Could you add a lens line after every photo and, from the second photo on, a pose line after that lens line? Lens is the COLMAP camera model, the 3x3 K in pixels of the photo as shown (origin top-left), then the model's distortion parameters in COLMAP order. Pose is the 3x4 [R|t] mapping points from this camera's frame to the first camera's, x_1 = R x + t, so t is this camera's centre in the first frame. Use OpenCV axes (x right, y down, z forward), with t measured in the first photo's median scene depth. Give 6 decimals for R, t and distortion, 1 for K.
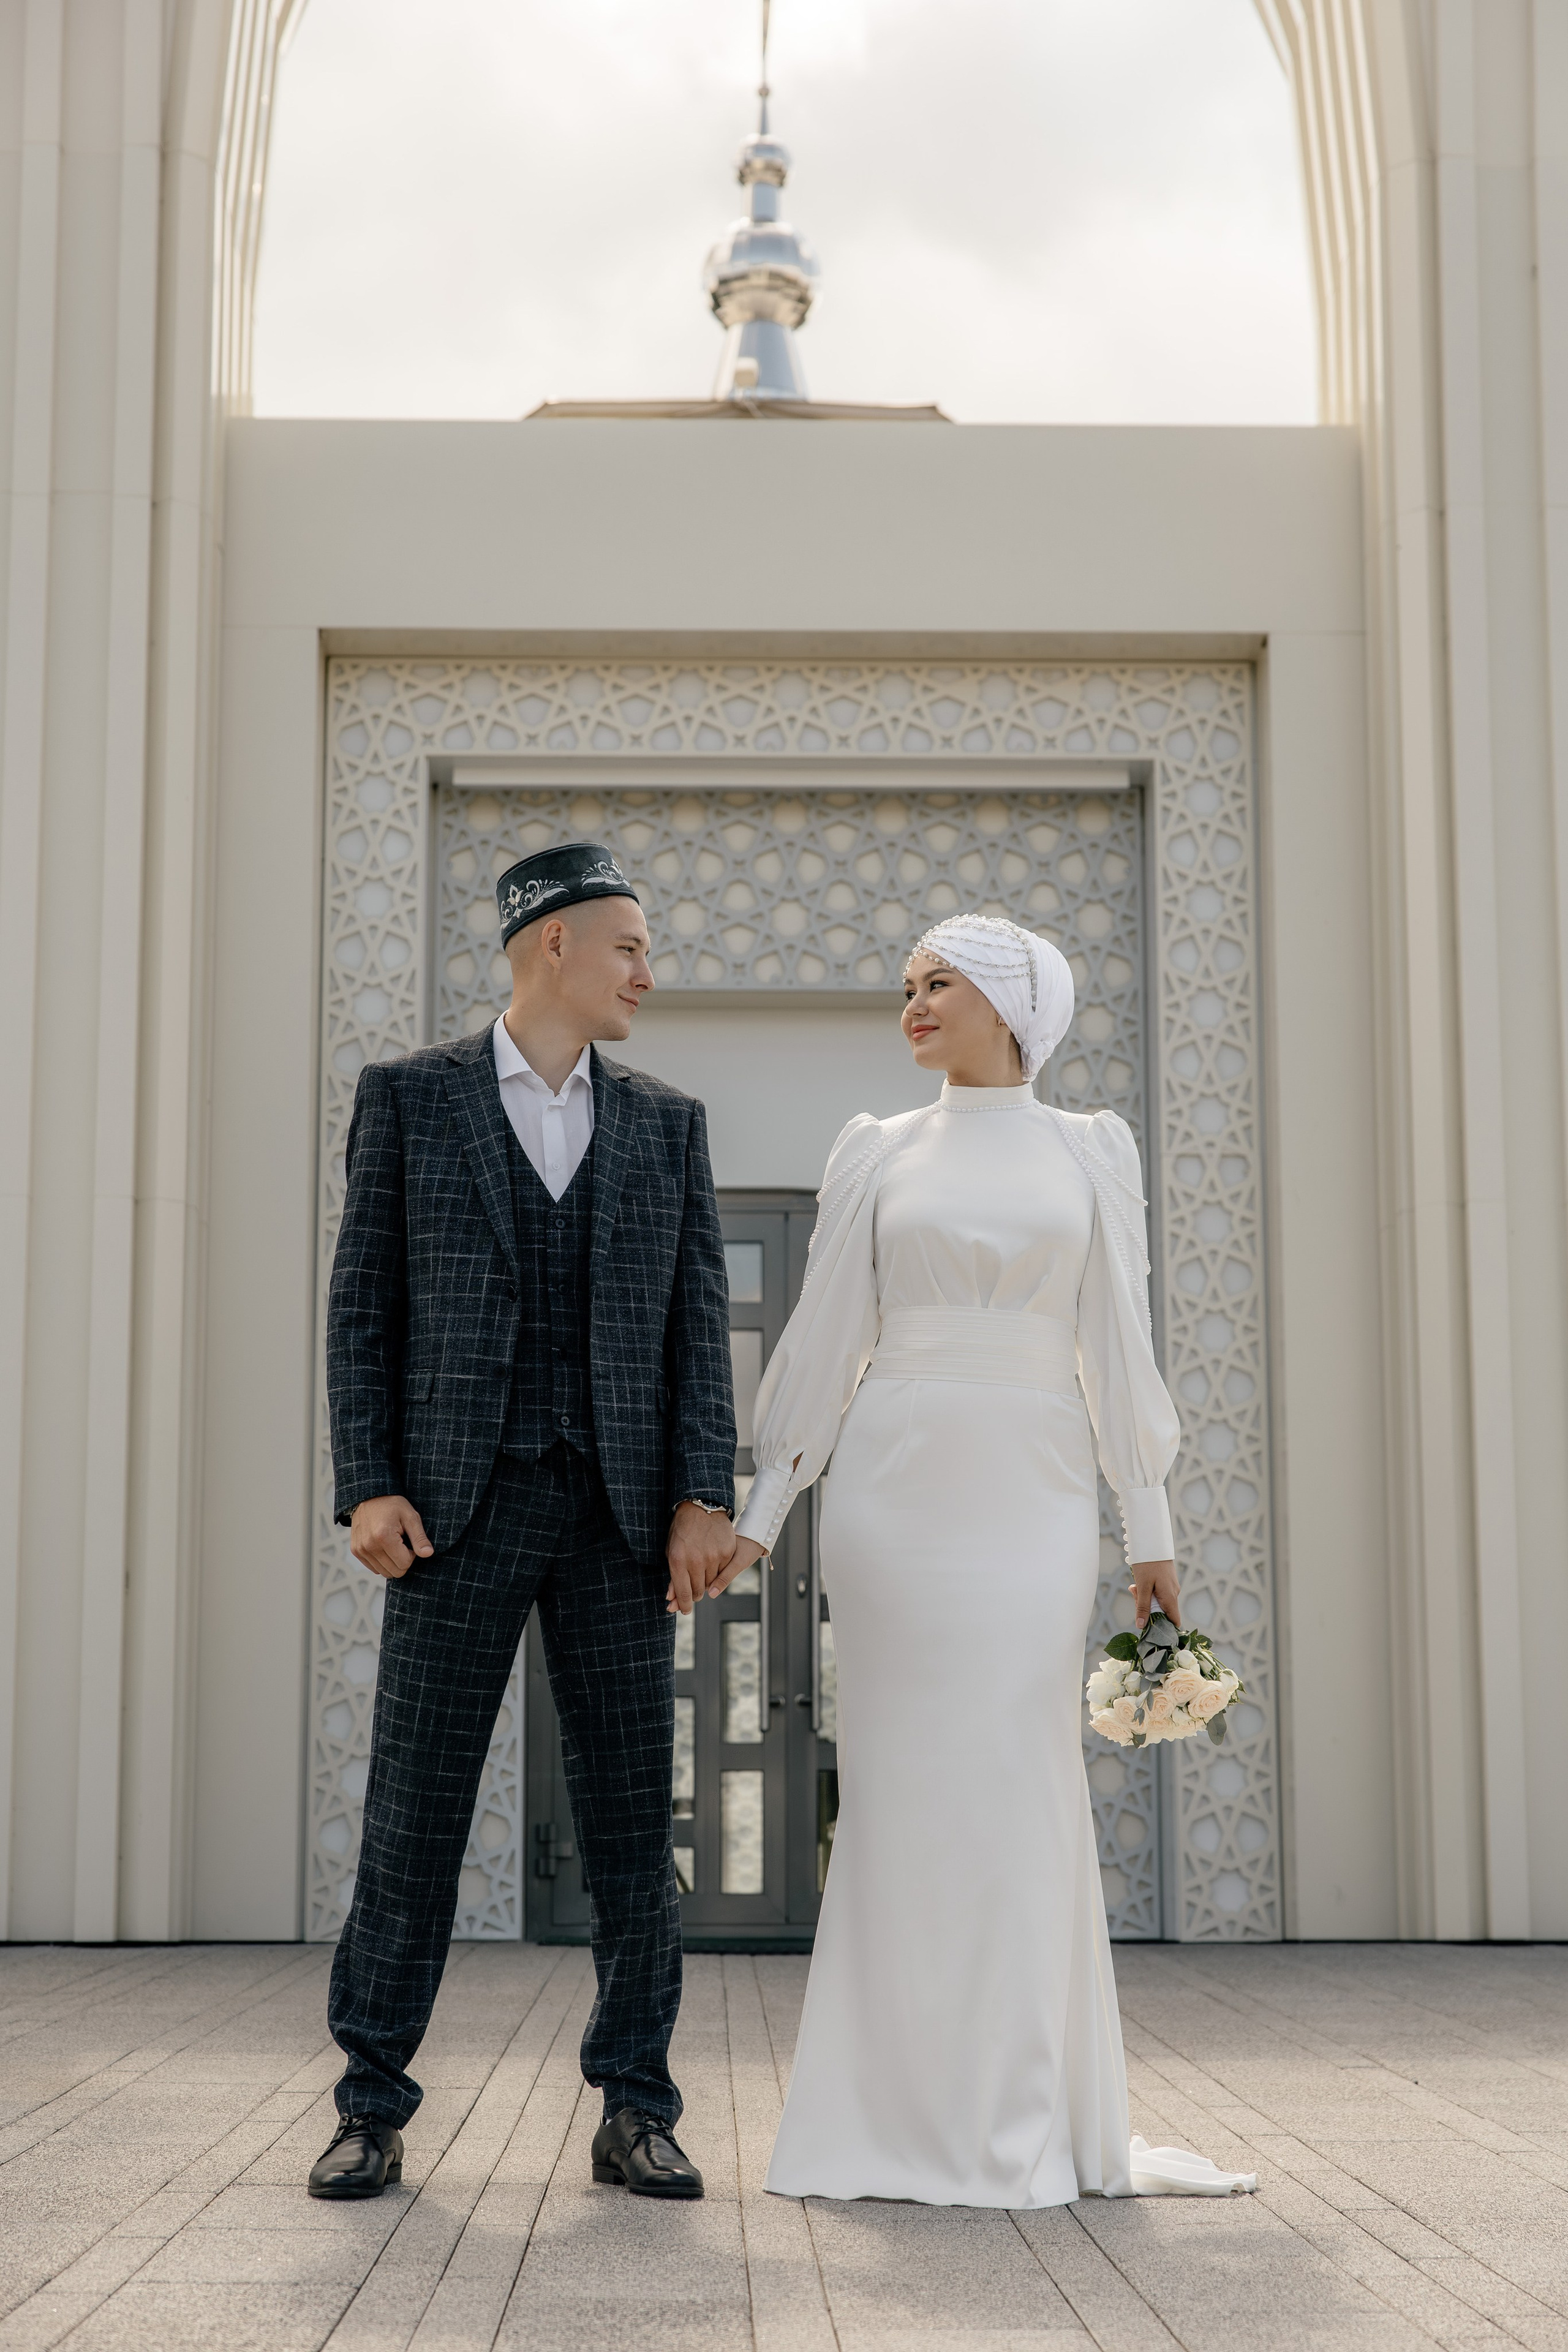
lens RADIAL K [[4427.1, 0, 784.0], [0, 4427.1, 1176.0], [0, 0, 1]] dist [0.038910, 0.149657]
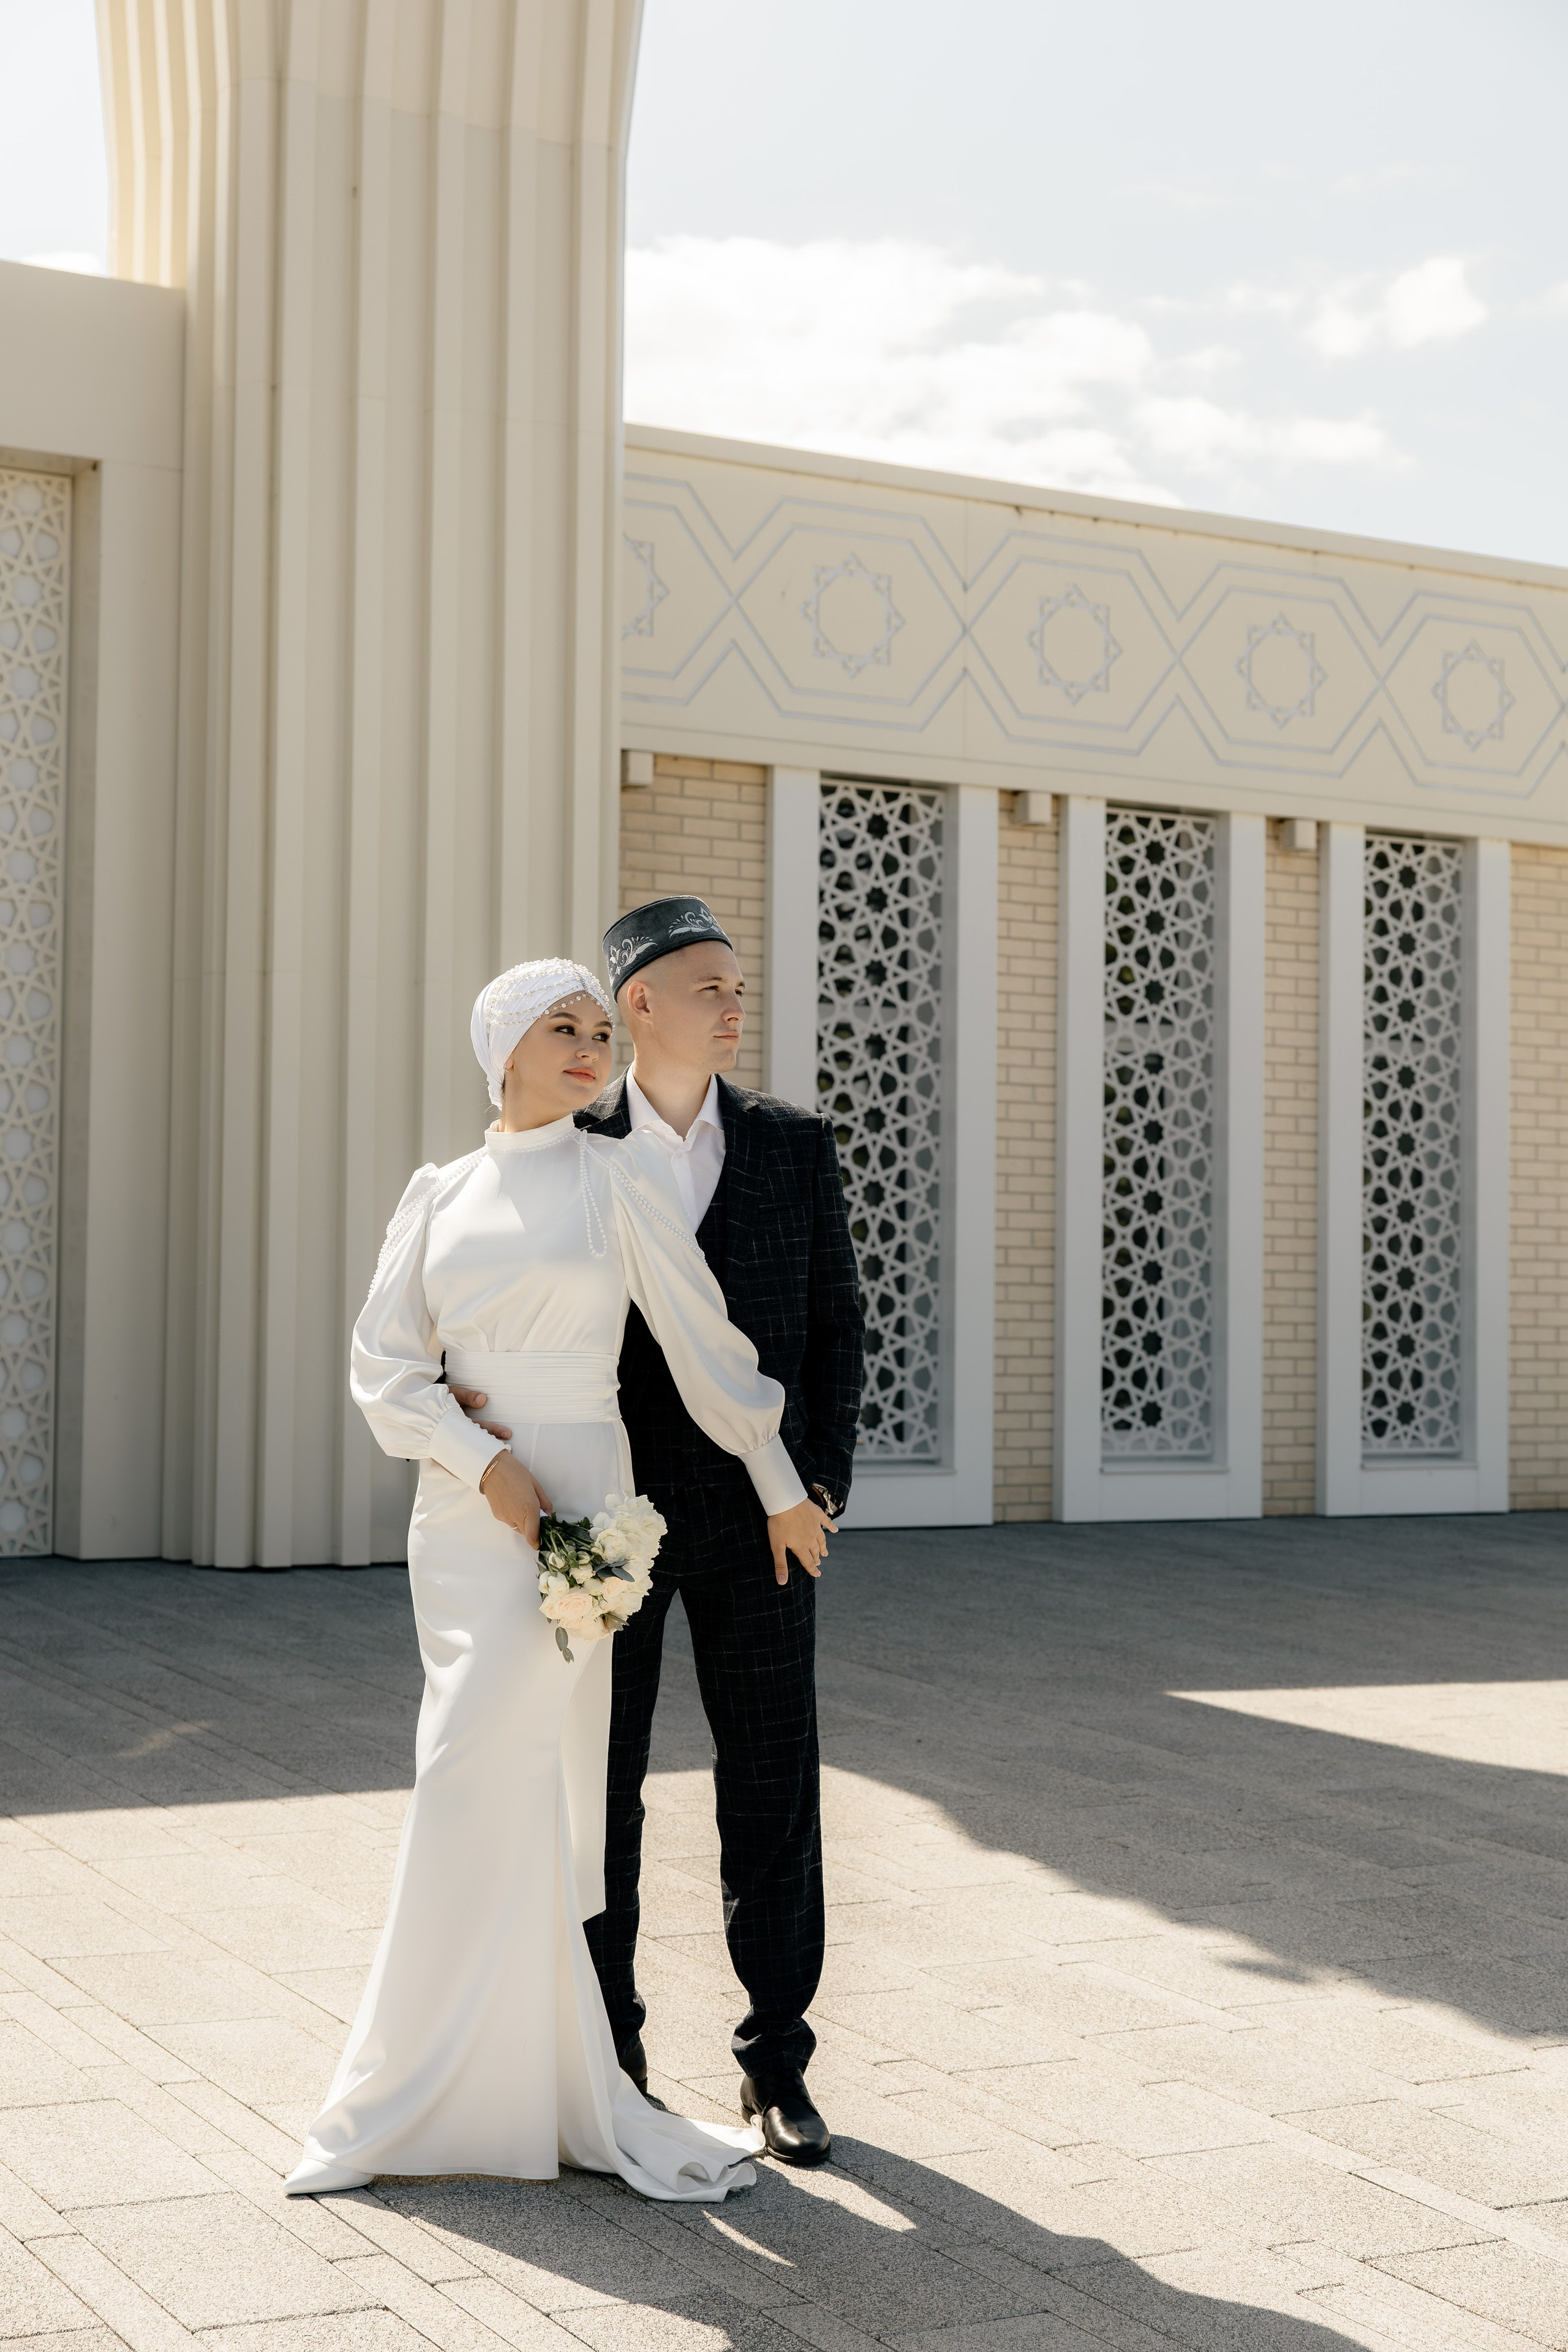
lens RADIAL K [[3479.4, 0, 784.0], [0, 3479.4, 1176.0], [0, 0, 1]] dist [-0.000051, 0.069730]
pose [[0.878051, 0.030089, 0.477621, -0.164241], [-0.093103, 0.989693, 0.108810, -0.051209], [-0.469424, -0.140009, 0.871802, 0.084330]]
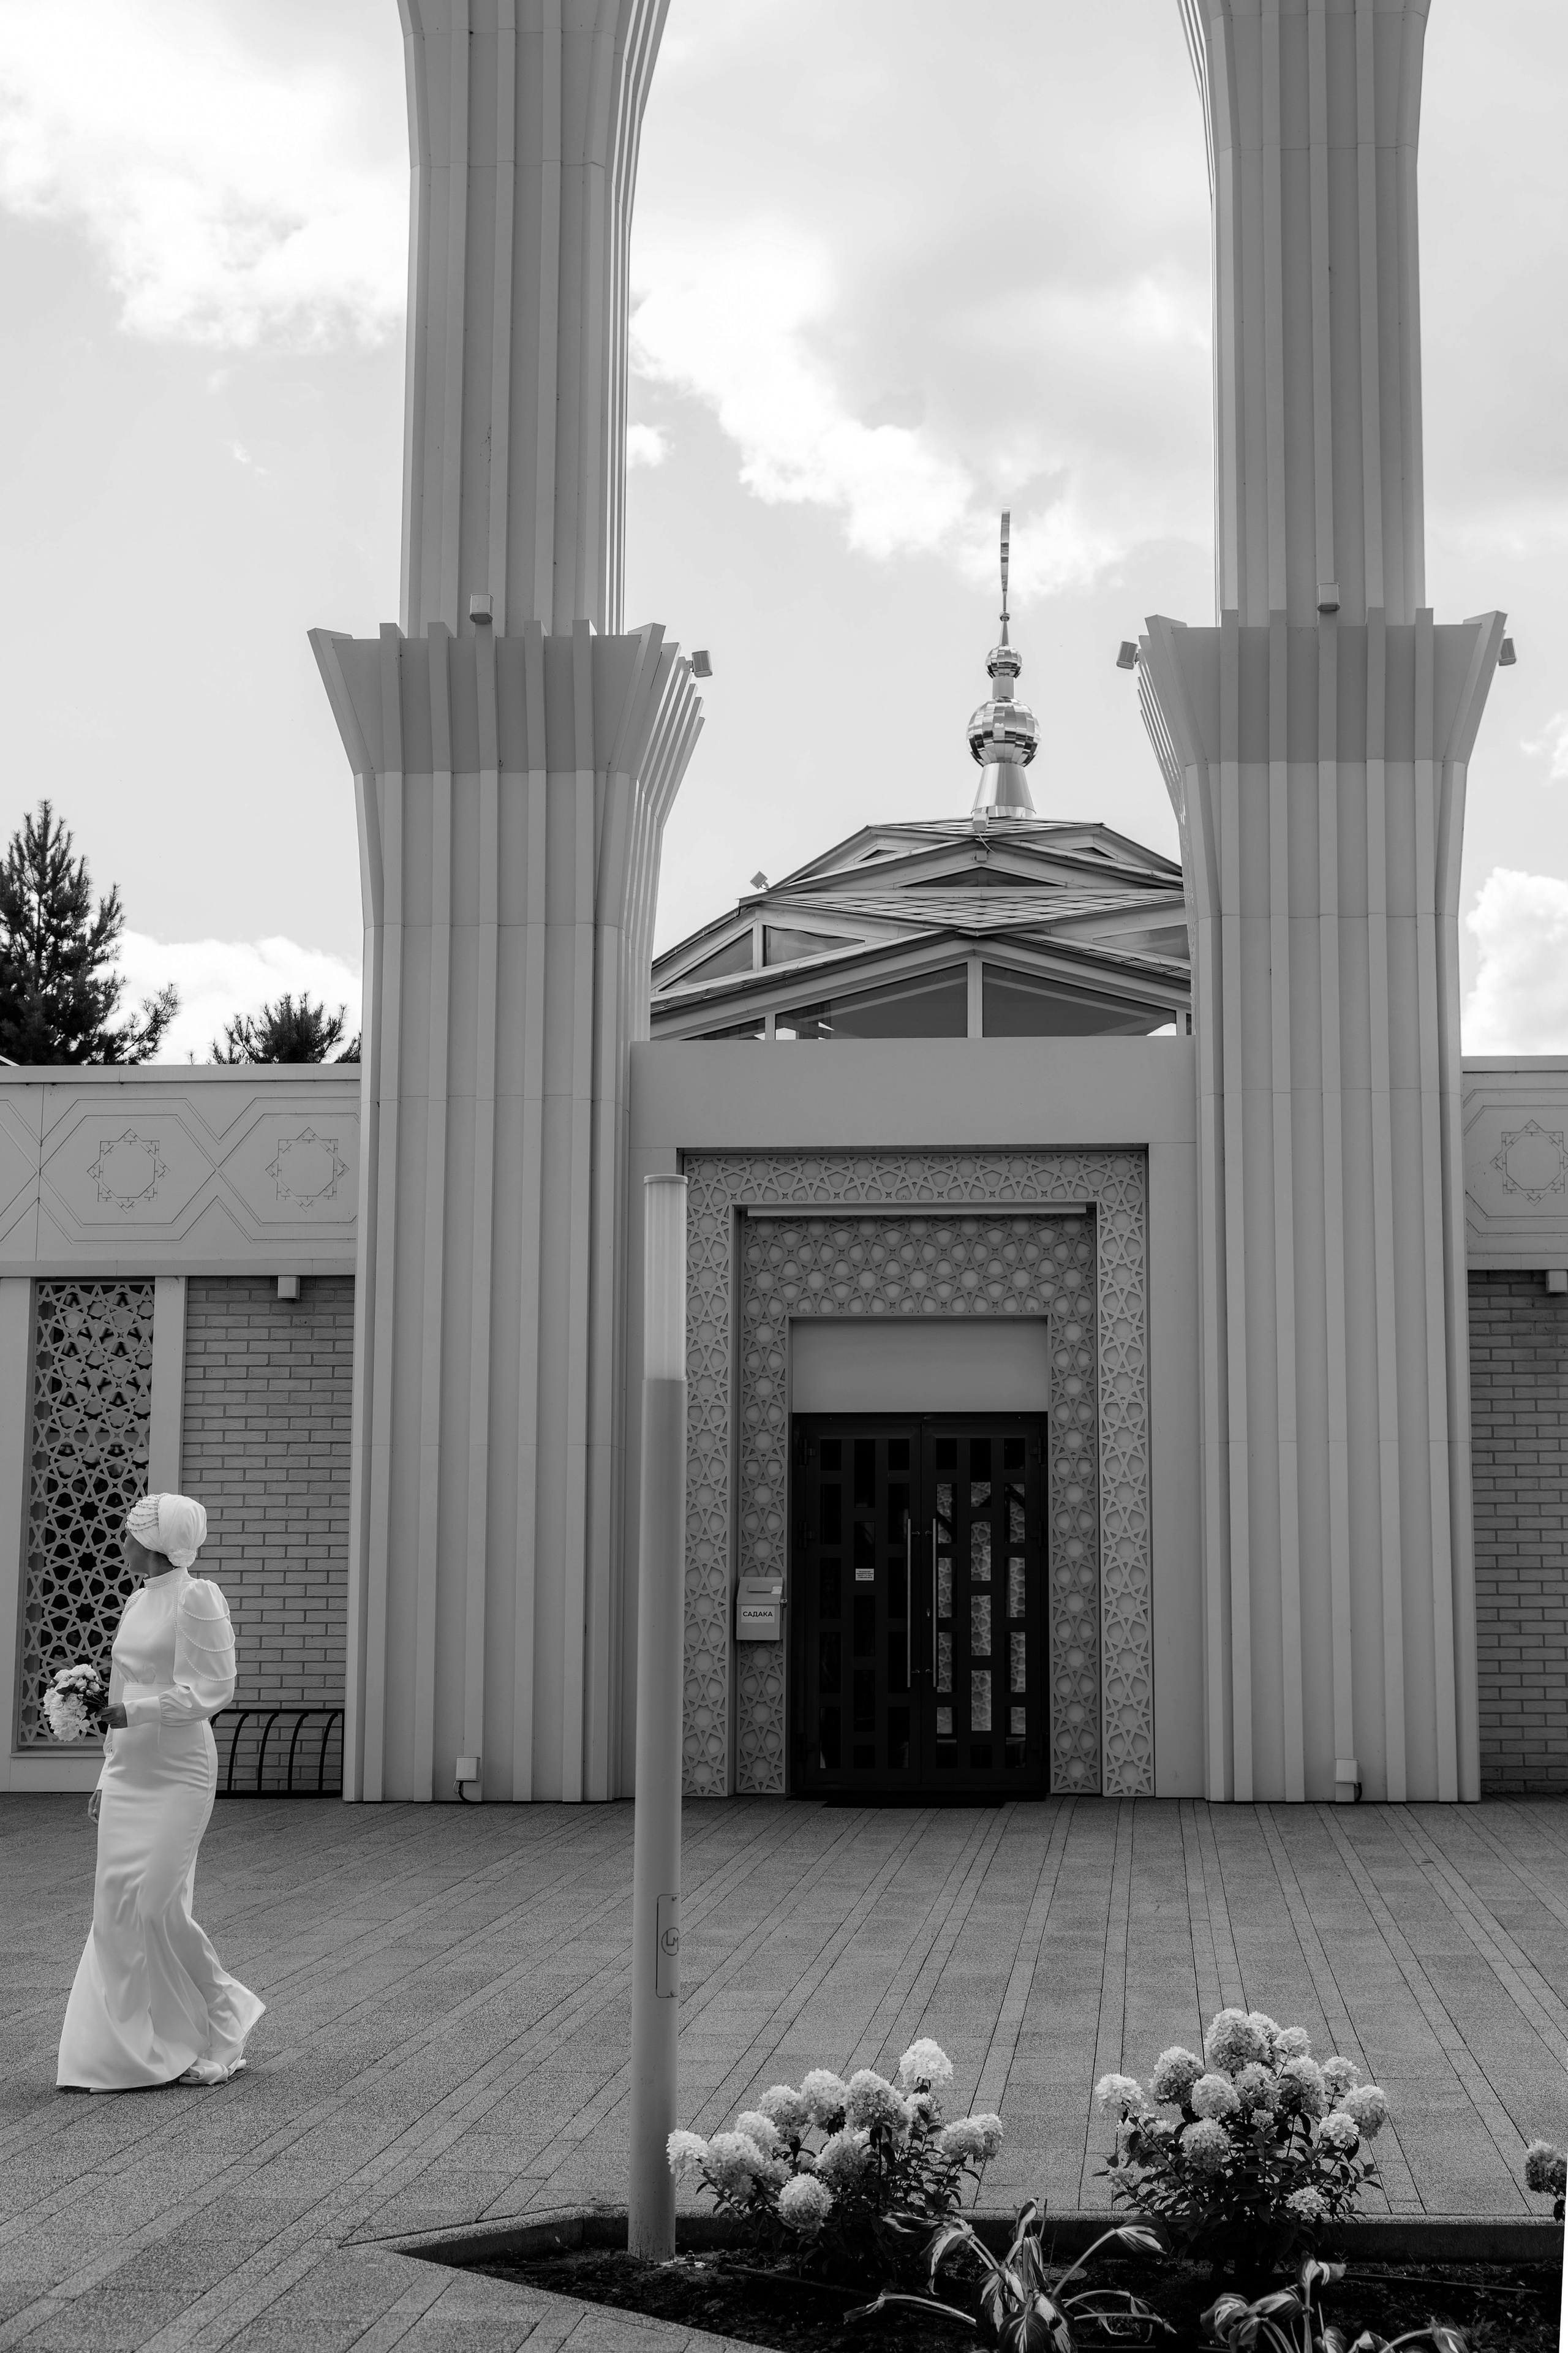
lens RADIAL K [[3838.0, 0, 1007.3], [0, 3838.0, 1120.5], [0, 0, 1]] dist [0.005382, 0.907097]
pose [[0.997354, -0.011427, -0.071796, 0.168015], [0.013861, 0.999343, 0.033488, -0.189012], [0.071366, -0.034395, 0.996857, -0.719924]]
